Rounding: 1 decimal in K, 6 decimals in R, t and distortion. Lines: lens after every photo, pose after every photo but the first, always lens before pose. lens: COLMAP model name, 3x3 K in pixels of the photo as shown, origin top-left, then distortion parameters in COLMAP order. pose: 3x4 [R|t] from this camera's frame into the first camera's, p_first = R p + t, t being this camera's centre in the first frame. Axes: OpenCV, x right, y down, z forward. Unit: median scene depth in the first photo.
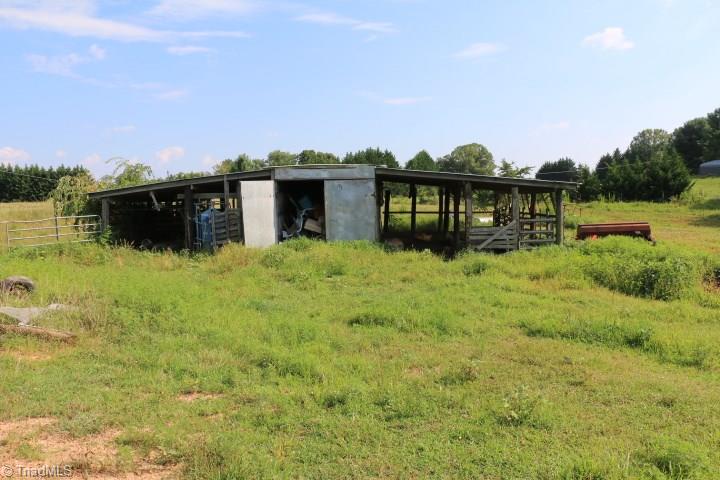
lens RADIAL K [[589.5, 0, 356.8], [0, 589.5, 243.8], [0, 0, 1]] dist [-0.137140, 0.091534]
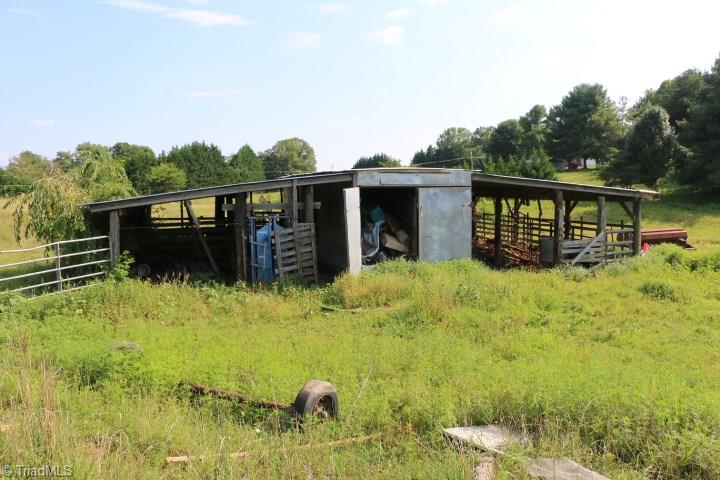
lens RADIAL K [[589.5, 0, 361.7], [0, 589.5, 237.9], [0, 0, 1]] dist [-0.137140, 0.091534]
pose [[0.946157, -0.025136, 0.322731, -0.357779], [0.025173, 0.999675, 0.004062, -0.039413], [-0.322728, 0.004281, 0.946482, 0.228769]]
